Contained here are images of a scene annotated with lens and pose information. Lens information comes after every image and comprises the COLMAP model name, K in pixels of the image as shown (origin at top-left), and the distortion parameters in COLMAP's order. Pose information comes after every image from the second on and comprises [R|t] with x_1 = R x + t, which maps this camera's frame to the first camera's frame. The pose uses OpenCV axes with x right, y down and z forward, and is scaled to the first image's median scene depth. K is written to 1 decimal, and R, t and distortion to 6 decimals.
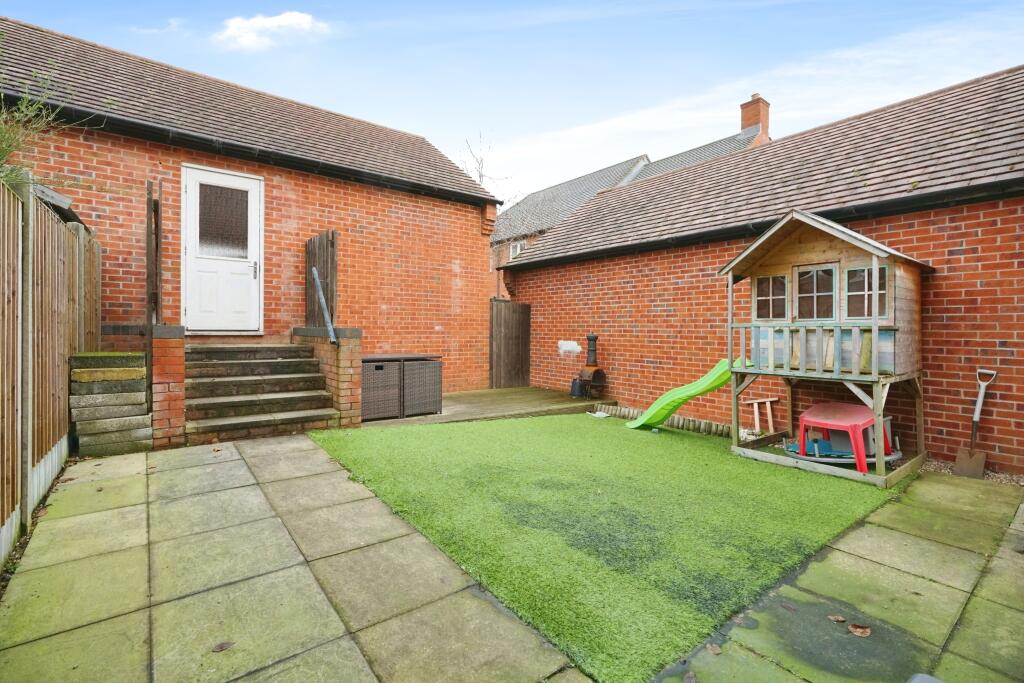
lens RADIAL K [[461.1, 0, 509.8], [0, 461.1, 335.6], [0, 0, 1]] dist [-0.010274, 0.000549]
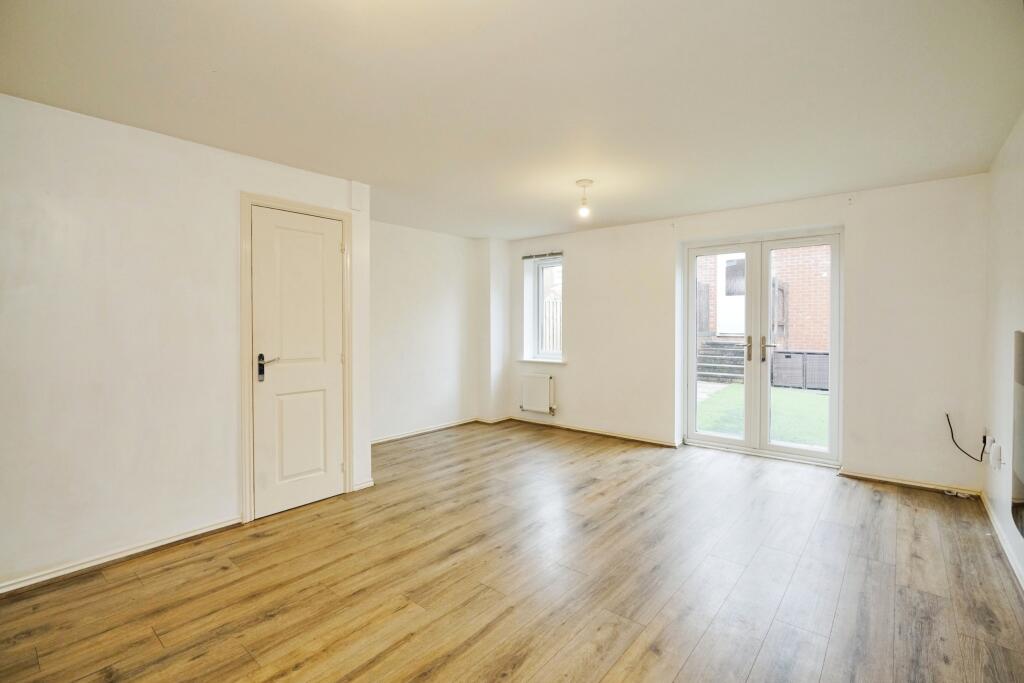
lens RADIAL K [[461.1, 0, 506.3], [0, 461.1, 336.0], [0, 0, 1]] dist [-0.010274, 0.000549]
pose [[0.199466, 0.018406, -0.979732, 1.168102], [-0.007138, 0.999824, 0.017330, -0.029845], [0.979879, 0.003536, 0.199562, -0.367160]]
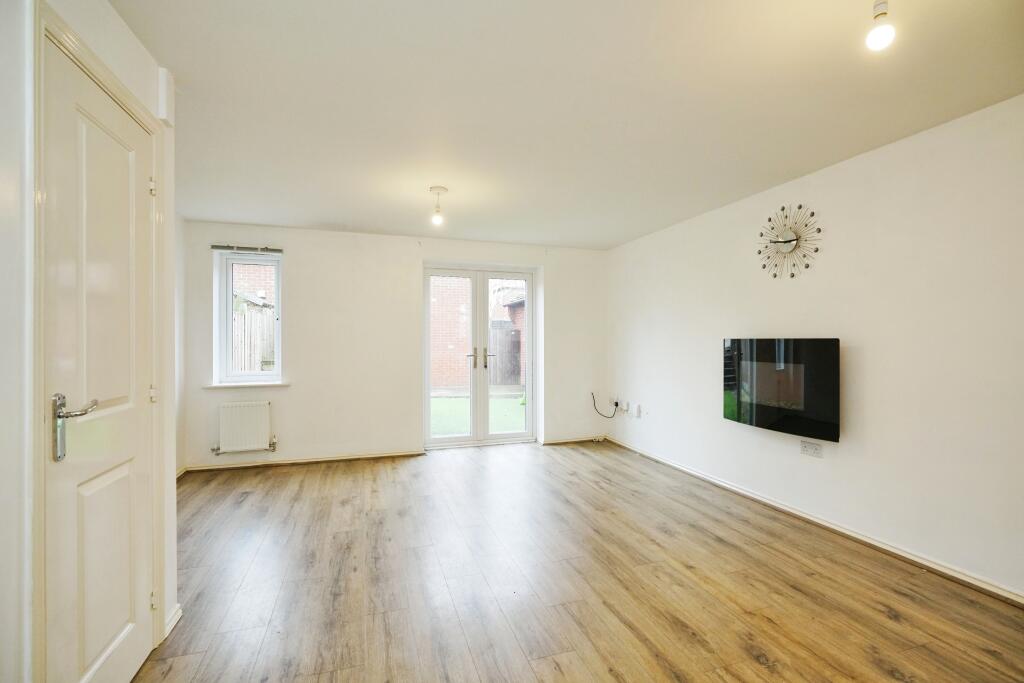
lens RADIAL K [[461.1, 0, 512.3], [0, 461.1, 343.3], [0, 0, 1]] dist [-0.010274, 0.000549]
pose [[0.939210, -0.006805, -0.343275, 0.880119], [0.004015, 0.999953, -0.008837, -0.019357], [0.343319, 0.006922, 0.939193, -0.668985]]
